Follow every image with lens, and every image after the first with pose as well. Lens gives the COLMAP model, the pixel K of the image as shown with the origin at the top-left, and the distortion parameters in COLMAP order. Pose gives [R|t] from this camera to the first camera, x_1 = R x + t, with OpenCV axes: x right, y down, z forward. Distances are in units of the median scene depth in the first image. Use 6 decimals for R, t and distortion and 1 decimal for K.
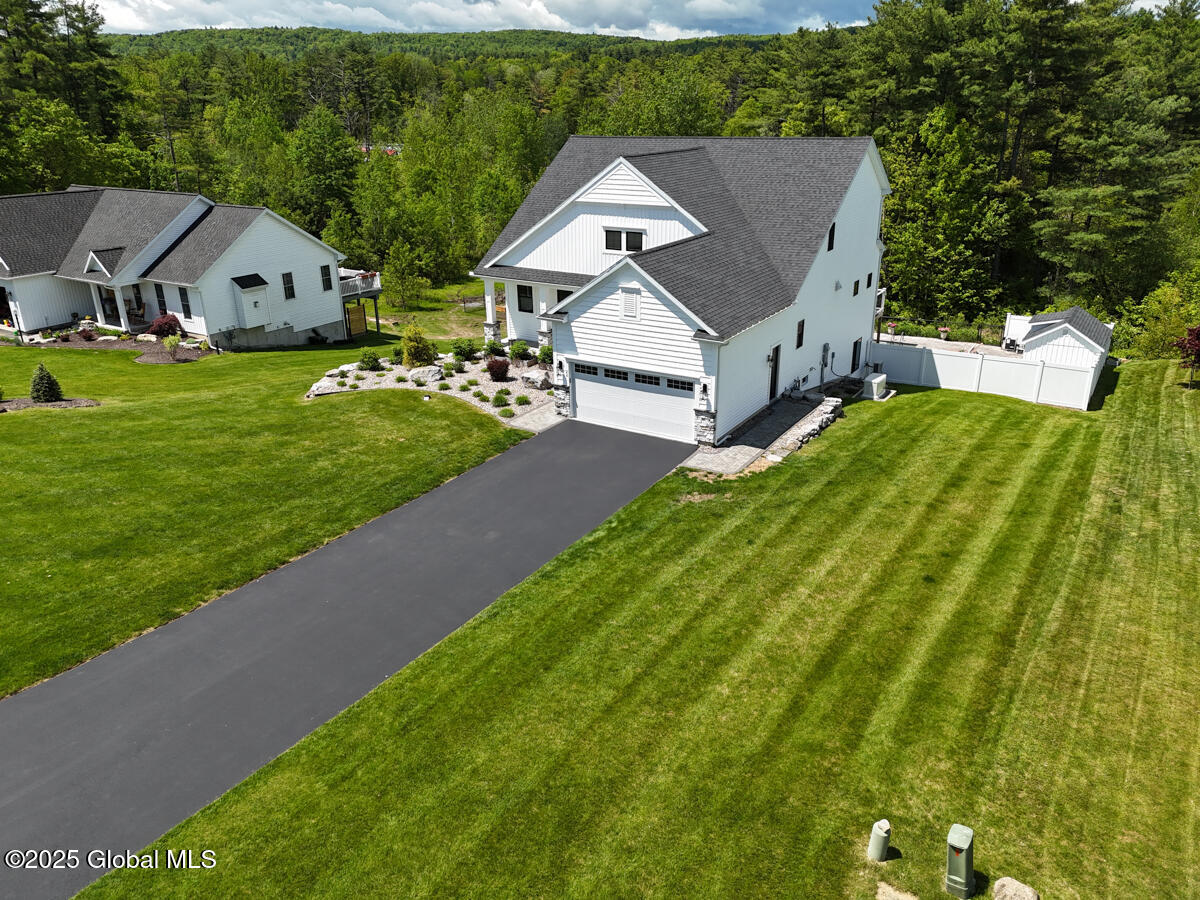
lens RADIAL K [[841.0, 0, 619.6], [0, 841.0, 482.1], [0, 0, 1]] dist [0.038402, -0.100028]
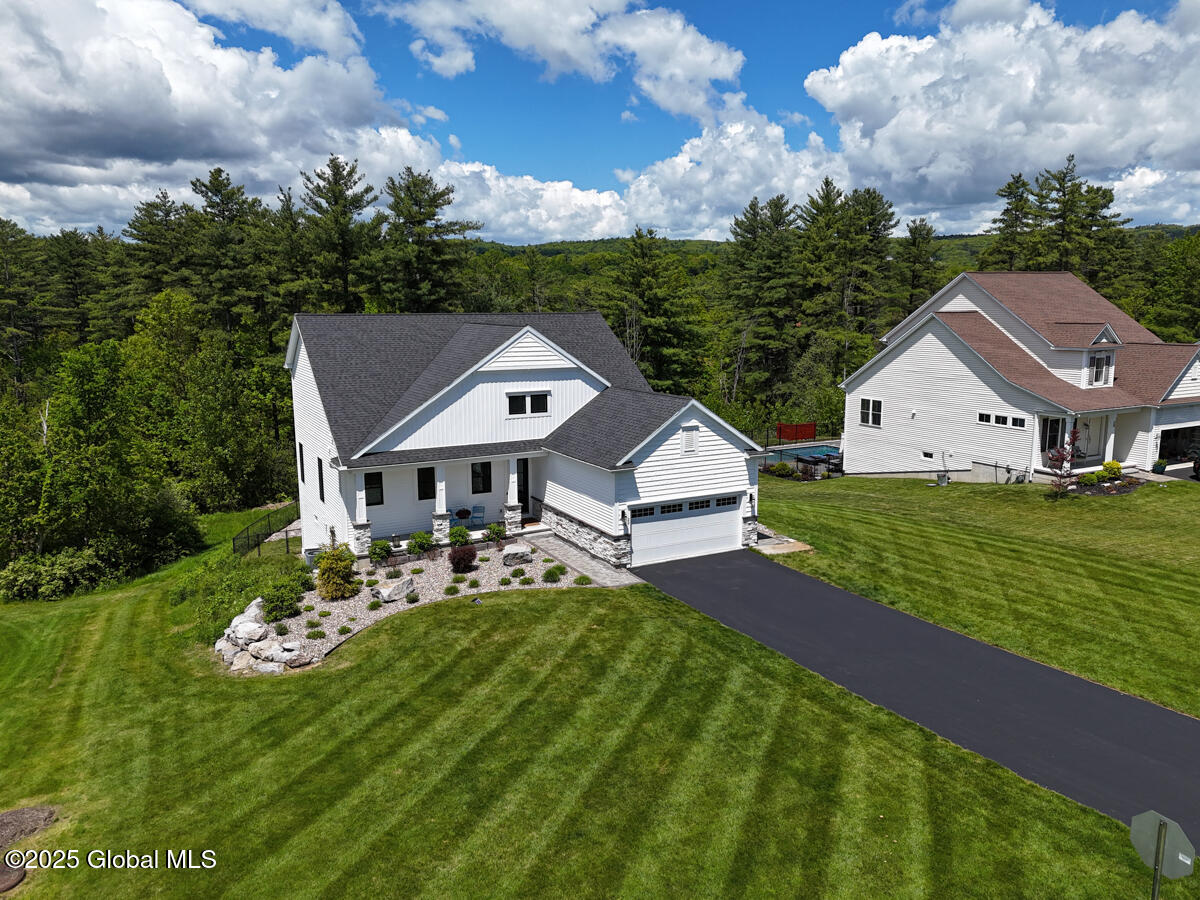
lens RADIAL K [[879.0, 0, 602.6], [0, 879.0, 445.4], [0, 0, 1]] dist [0.100153, -0.109334]
pose [[0.516363, -0.131301, 0.846244, -0.945382], [0.351036, 0.933793, -0.069310, -0.149894], [-0.781117, 0.332852, 0.528267, 0.431096]]
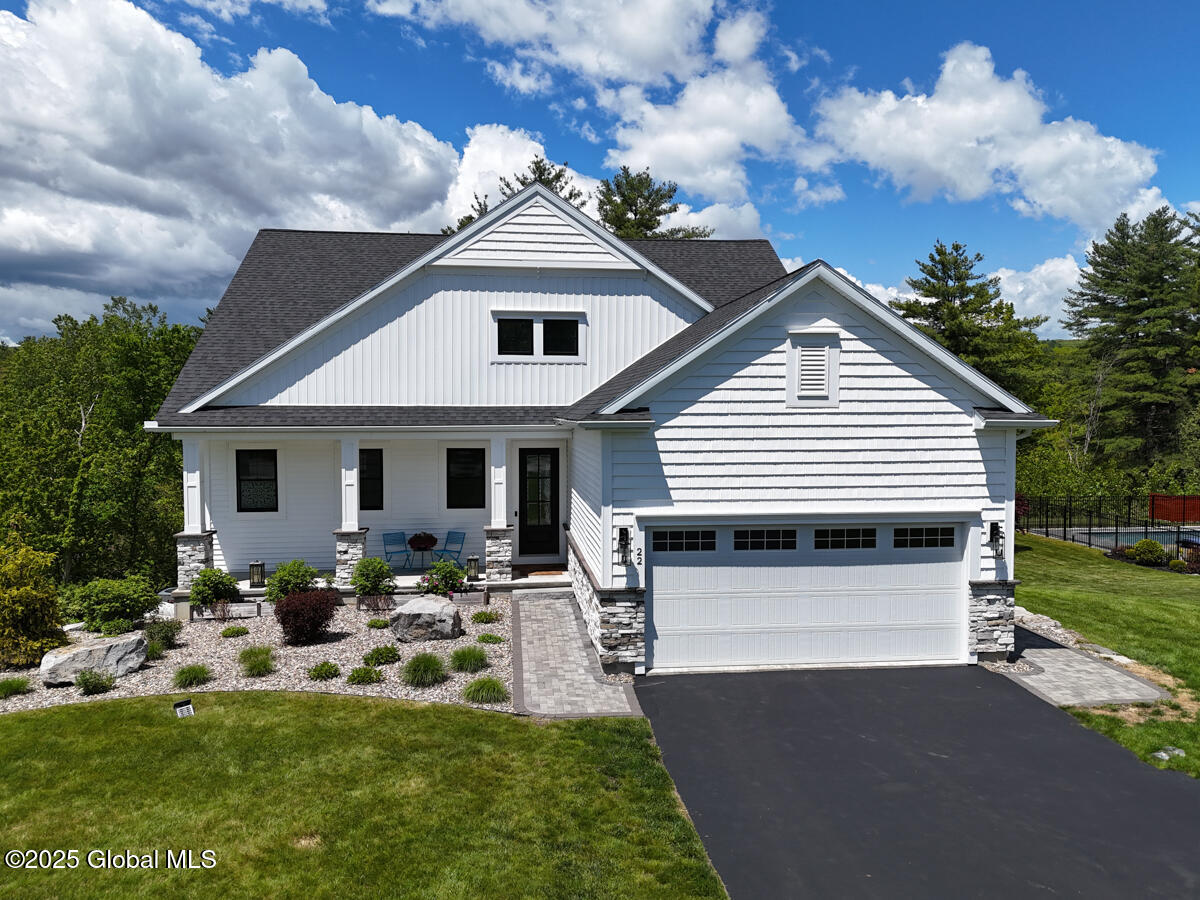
lens RADIAL K [[879.0, 0, 602.6], [0, 879.0, 445.4], [0, 0, 1]] dist [0.100153, -0.109334]
pose [[0.794062, -0.016867, 0.607603, -0.333474], [0.242982, 0.925080, -0.291867, -0.057343], [-0.557158, 0.379397, 0.738669, 0.661251]]
